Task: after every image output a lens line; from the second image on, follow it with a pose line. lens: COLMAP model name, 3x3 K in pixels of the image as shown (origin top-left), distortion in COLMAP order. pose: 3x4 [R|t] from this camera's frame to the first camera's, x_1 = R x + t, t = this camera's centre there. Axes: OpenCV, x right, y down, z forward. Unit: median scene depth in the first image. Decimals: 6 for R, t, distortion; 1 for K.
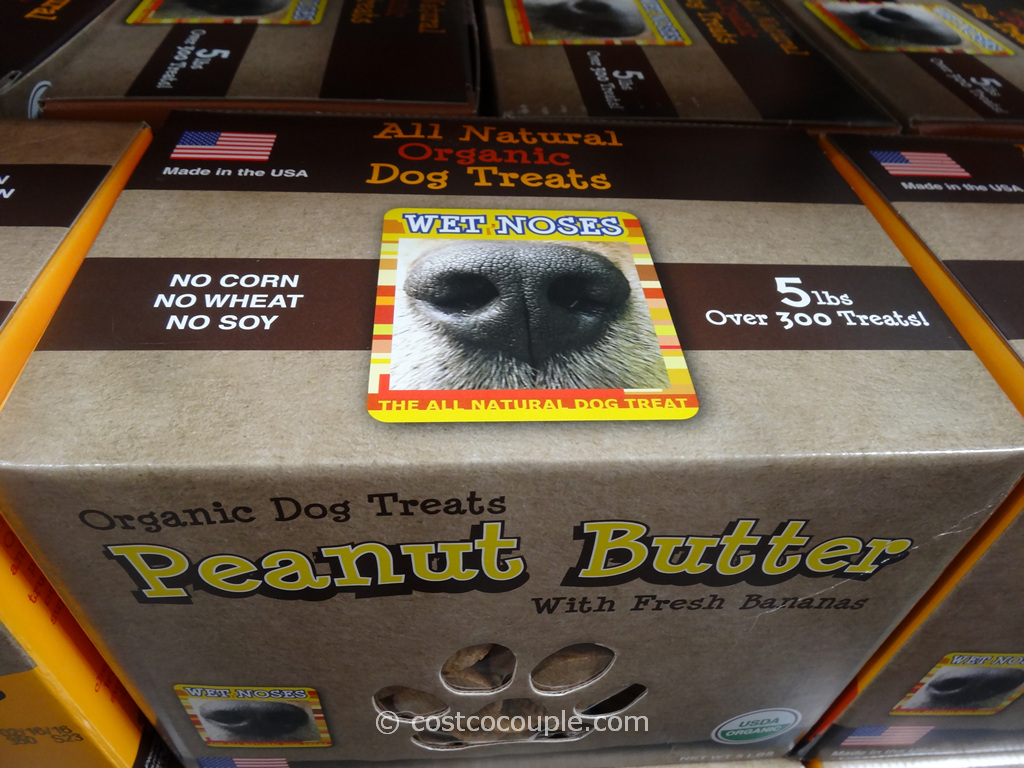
lens RADIAL K [[739.7, 0, 514.3], [0, 739.7, 384.7], [0, 0, 1]] dist [-0.008856, 0.007444]
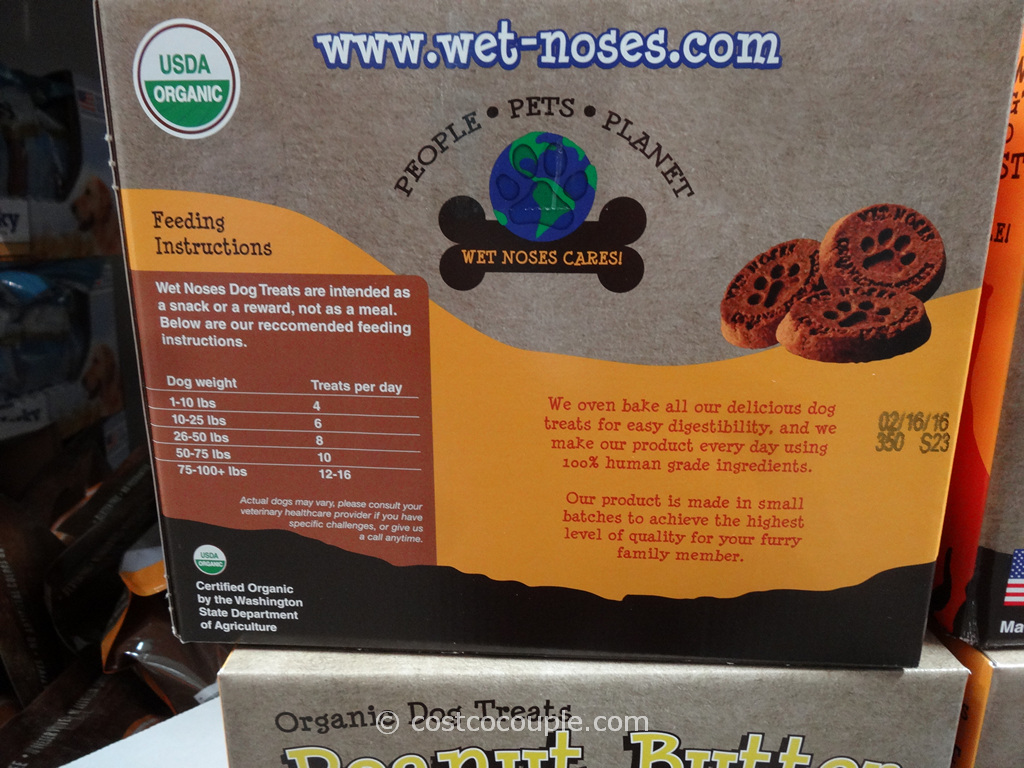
lens RADIAL K [[739.7, 0, 517.0], [0, 739.7, 381.4], [0, 0, 1]] dist [-0.008856, 0.007444]
pose [[0.997466, -0.041036, -0.058116, -0.007298], [0.004744, 0.853430, -0.521186, 0.343922], [0.070985, 0.519589, 0.851462, -0.500158]]
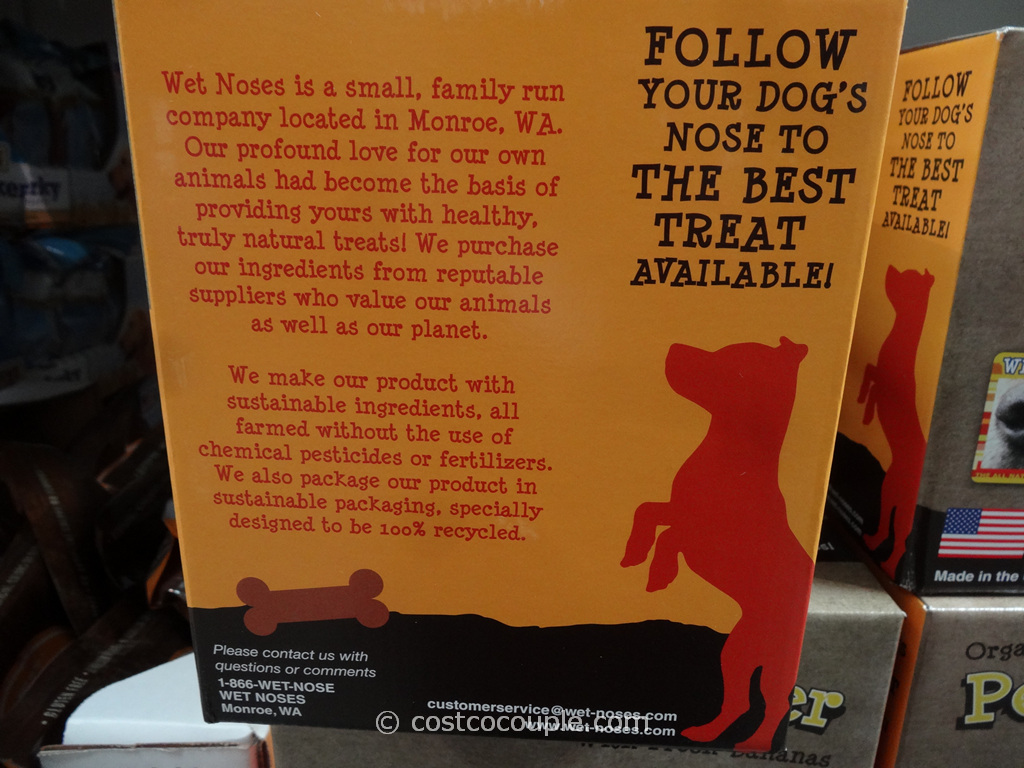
lens RADIAL K [[739.7, 0, 509.7], [0, 739.7, 381.3], [0, 0, 1]] dist [-0.008856, 0.007444]
pose [[0.994906, -0.020304, -0.098745, 0.057755], [-0.030176, 0.874617, -0.483875, 0.443605], [0.096189, 0.484390, 0.869548, -0.673080]]
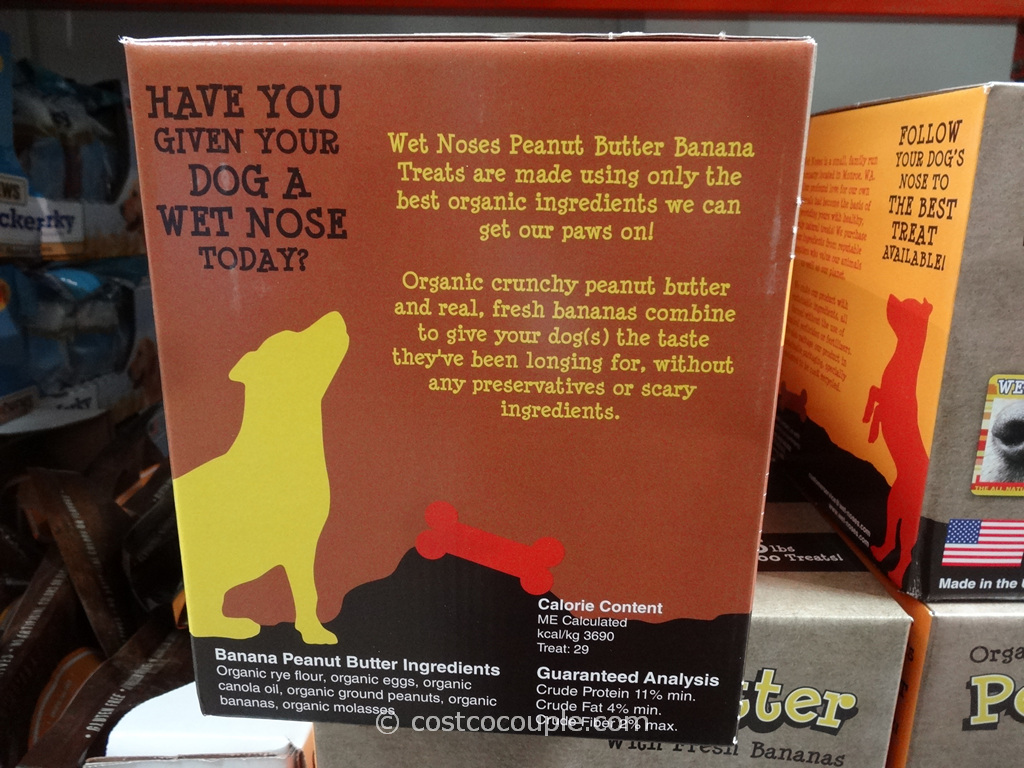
lens RADIAL K [[739.7, 0, 505.8], [0, 739.7, 386.1], [0, 0, 1]] dist [-0.008856, 0.007444]
pose [[0.994724, -0.030715, -0.097886, -0.009835], [-0.023405, 0.861028, -0.508019, 0.509379], [0.099886, 0.507629, 0.855766, -0.786532]]
